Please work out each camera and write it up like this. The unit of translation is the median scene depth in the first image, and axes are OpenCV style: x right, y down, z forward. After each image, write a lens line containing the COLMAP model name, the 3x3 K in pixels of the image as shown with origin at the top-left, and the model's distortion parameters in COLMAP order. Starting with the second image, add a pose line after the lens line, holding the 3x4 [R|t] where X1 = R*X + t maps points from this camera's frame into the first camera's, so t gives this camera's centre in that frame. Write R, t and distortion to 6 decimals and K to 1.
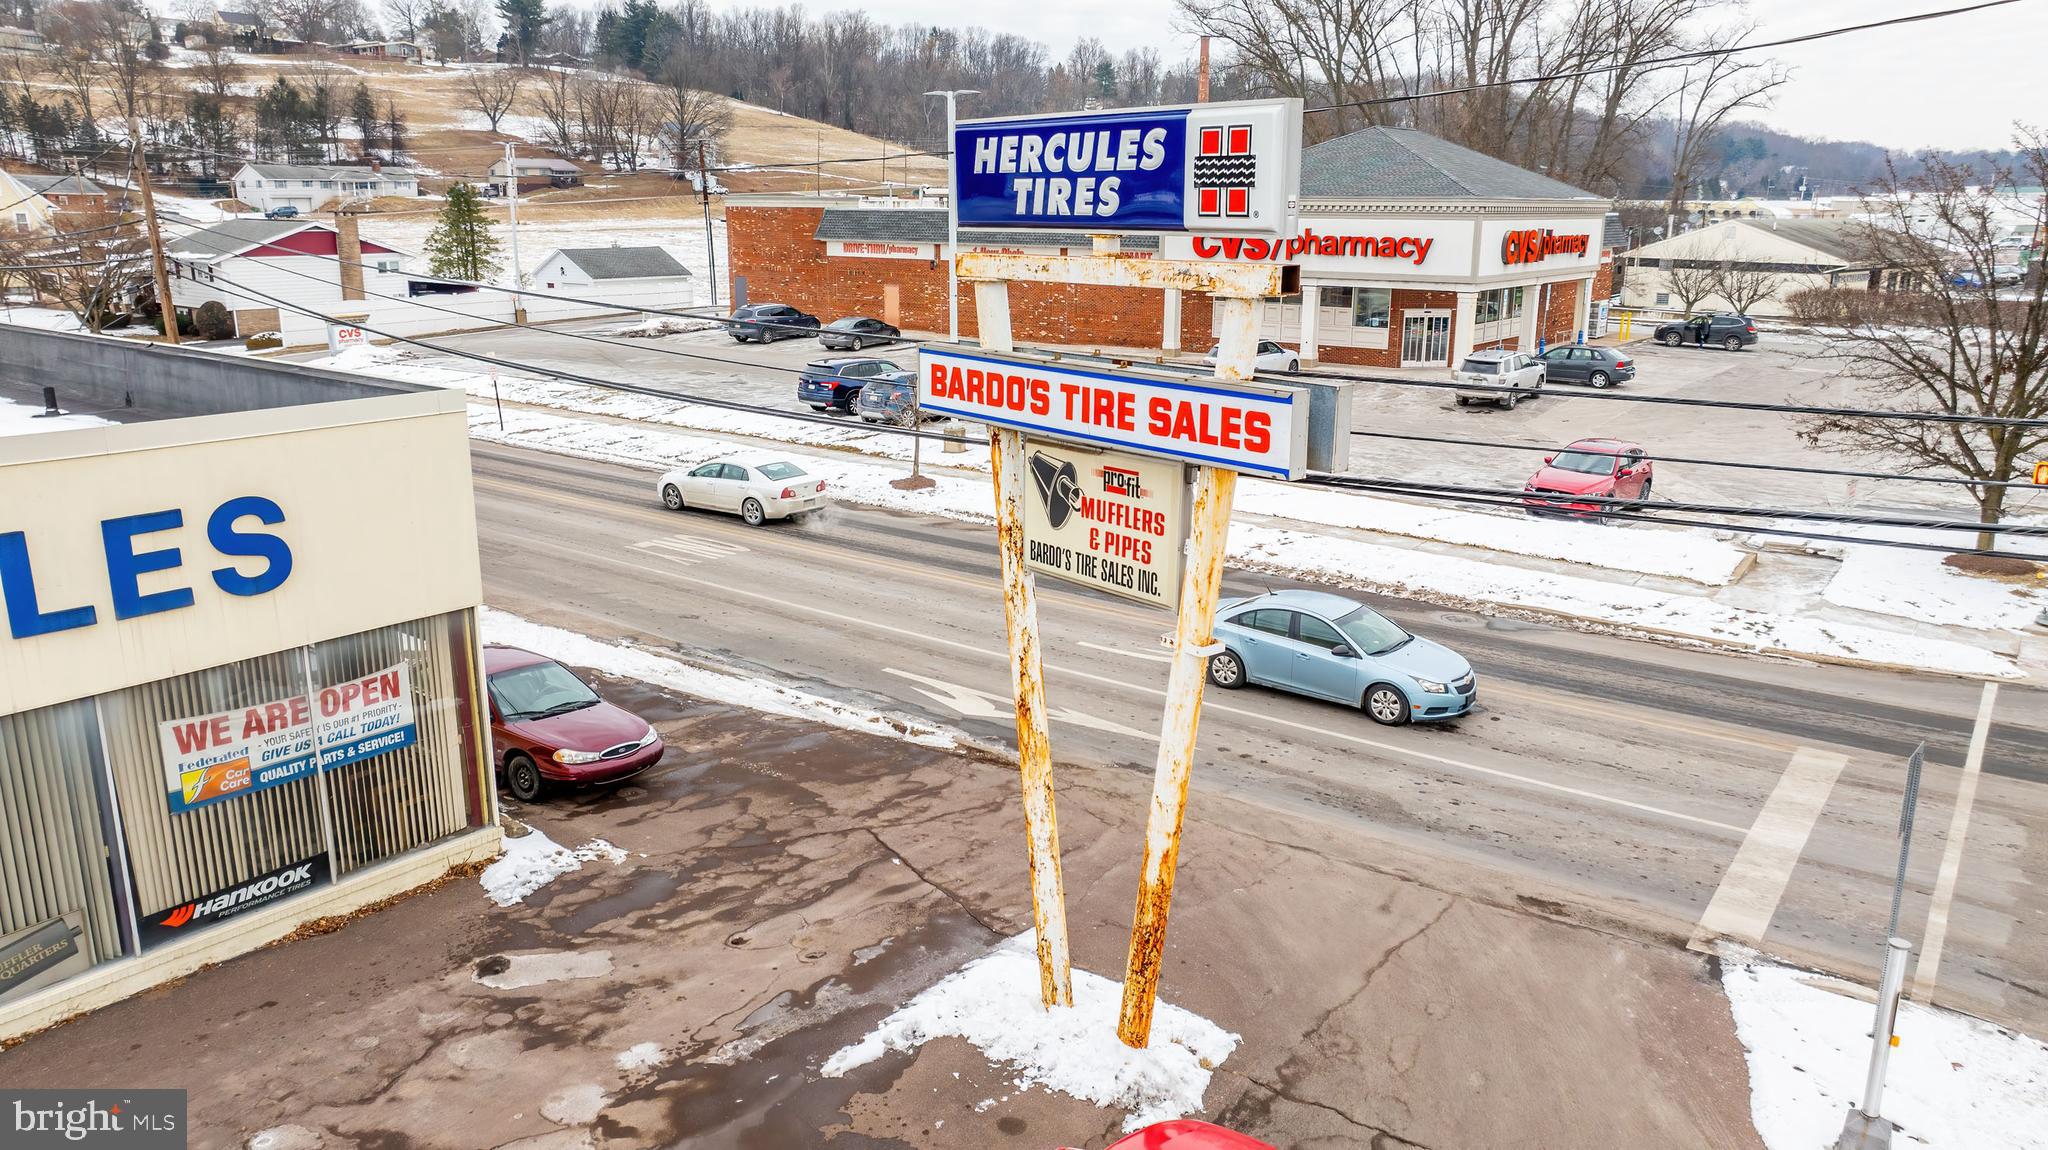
lens RADIAL K [[1442.2, 0, 1015.2], [0, 1442.2, 572.1], [0, 0, 1]] dist [-0.035181, 0.040781]
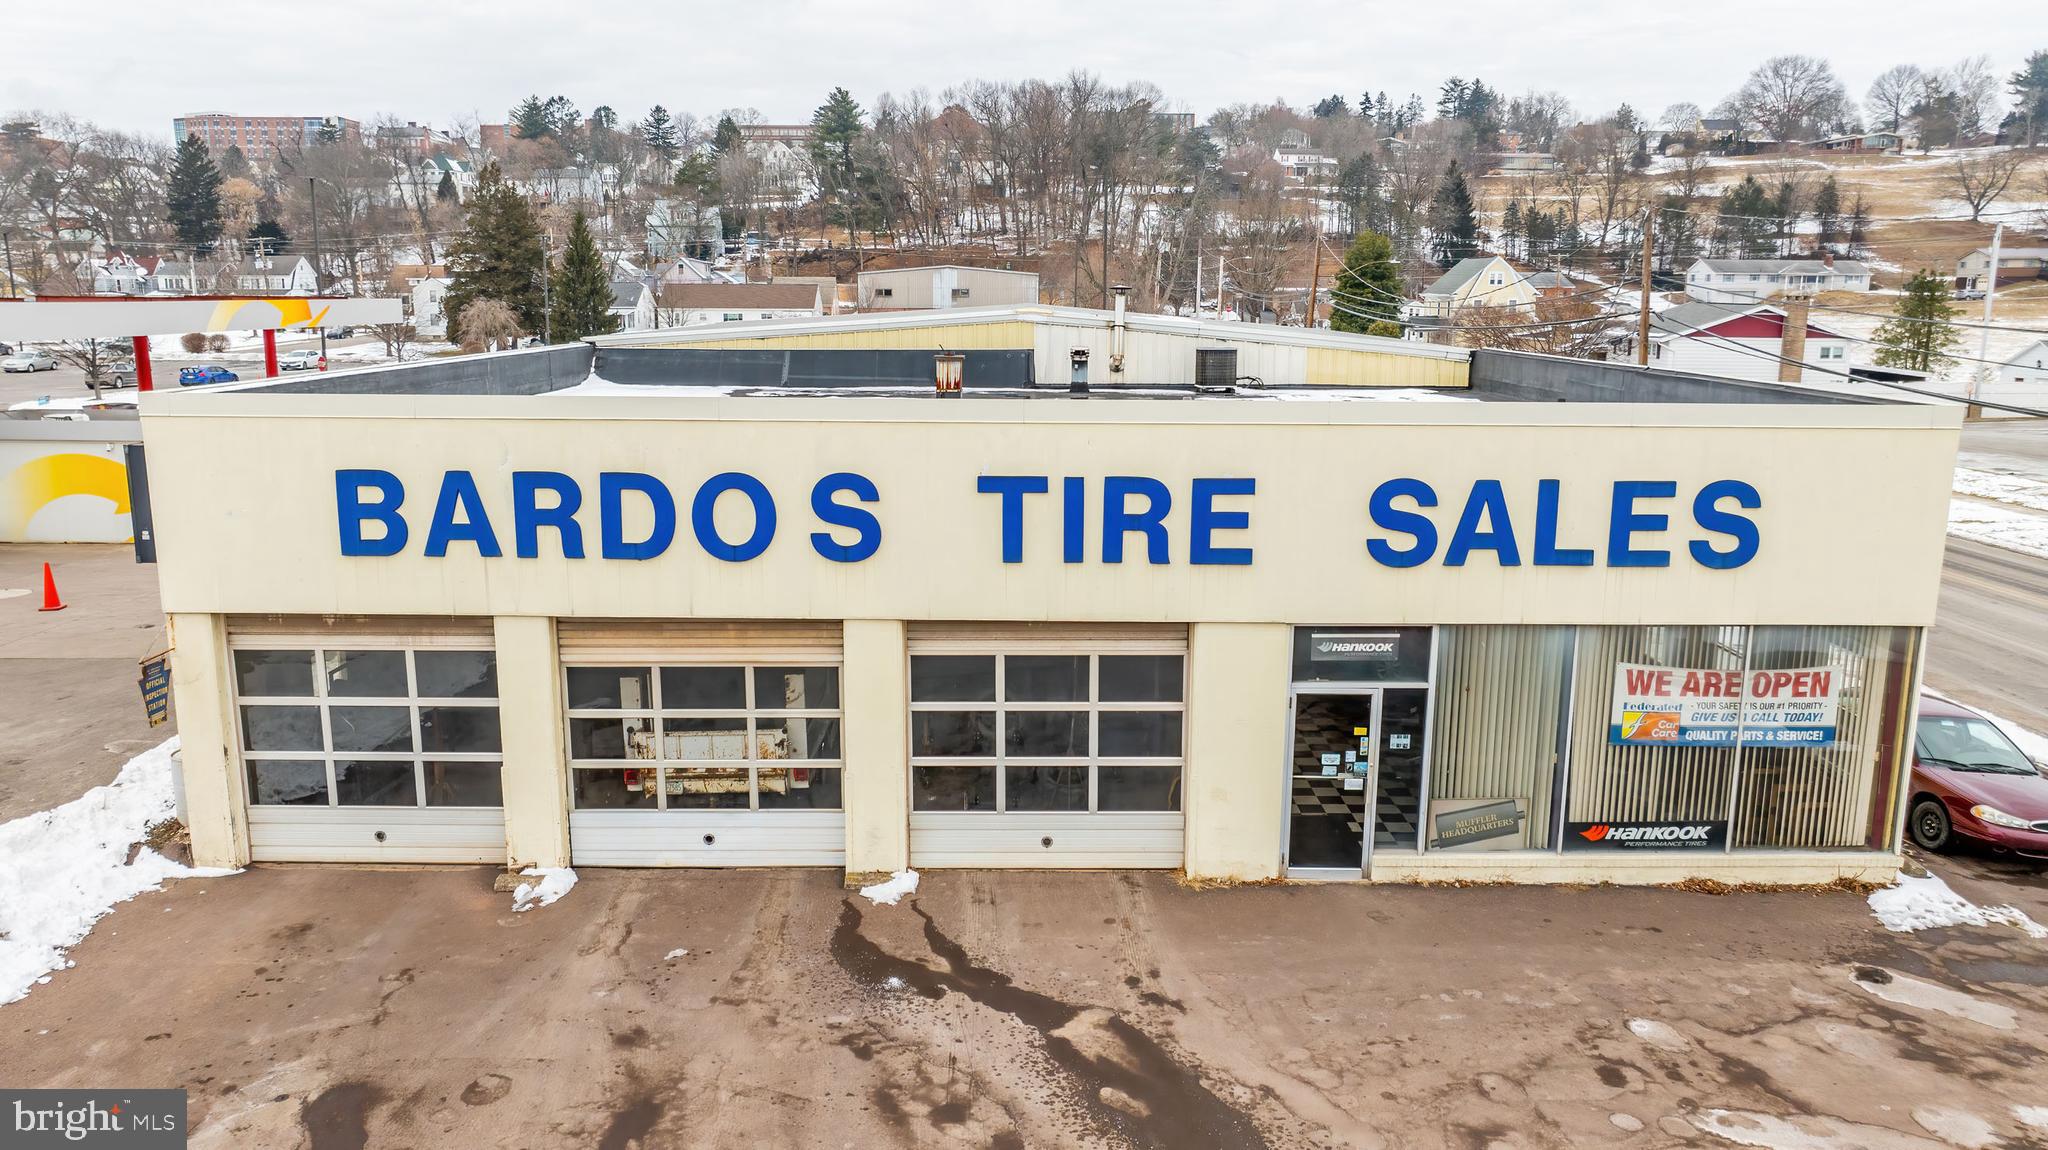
lens RADIAL K [[1441.2, 0, 1021.8], [0, 1441.2, 572.7], [0, 0, 1]] dist [-0.038363, 0.036539]
pose [[0.615782, 0.149057, -0.773689, -0.006242], [-0.198841, 0.979558, 0.030461, 0.098127], [0.762414, 0.135084, 0.632833, -0.119542]]
